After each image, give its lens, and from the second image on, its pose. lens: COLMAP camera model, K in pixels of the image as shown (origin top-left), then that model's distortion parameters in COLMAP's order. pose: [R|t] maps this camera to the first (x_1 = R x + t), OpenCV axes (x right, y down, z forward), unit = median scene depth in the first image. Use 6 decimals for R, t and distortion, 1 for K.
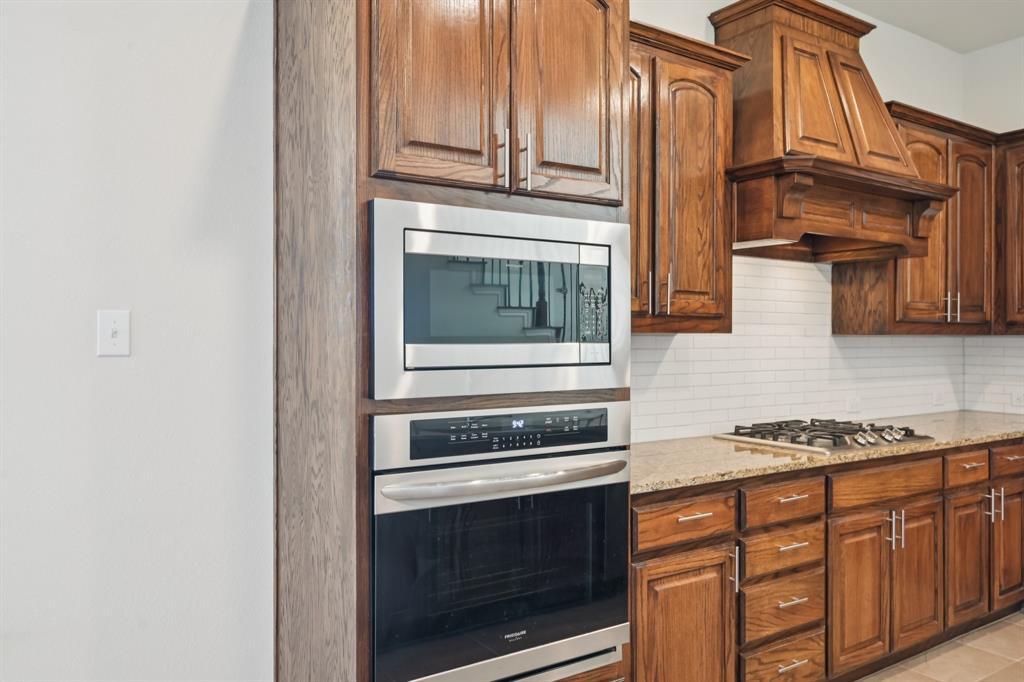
lens RADIAL K [[751.5, 0, 513.3], [0, 751.5, 335.6], [0, 0, 1]] dist [-0.009751, -0.002122]
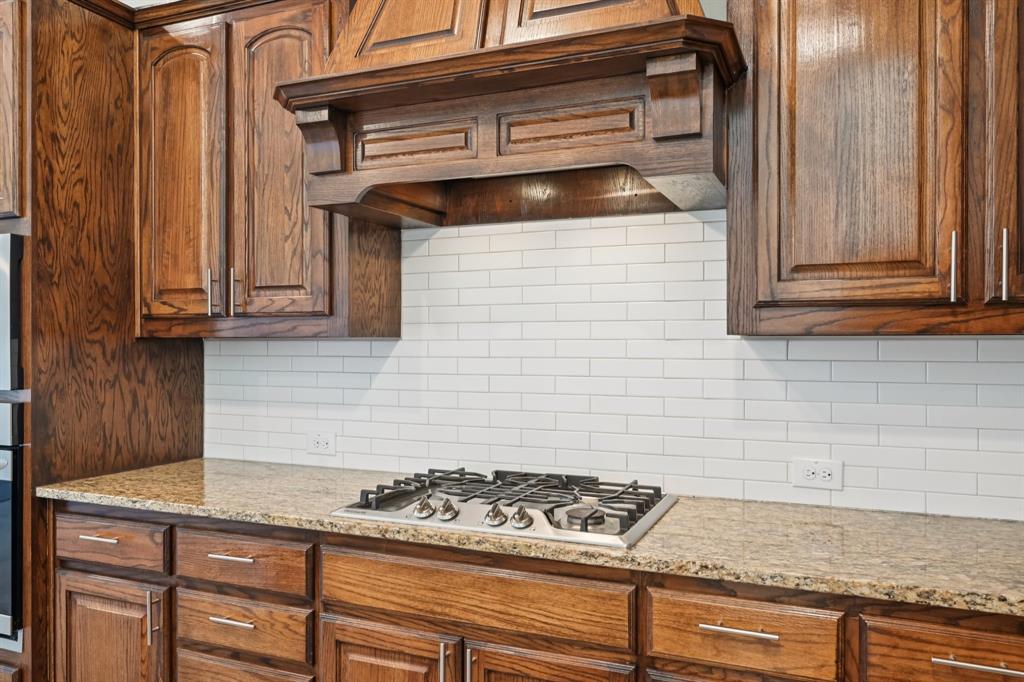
lens RADIAL K [[753.9, 0, 509.5], [0, 753.9, 347.8], [0, 0, 1]] dist [-0.004267, 0.001813]
pose [[0.558732, 0.000969, -0.829348, 1.086254], [0.002964, 0.999991, 0.003166, 0.006676], [0.829343, -0.004227, 0.558724, 0.768732]]
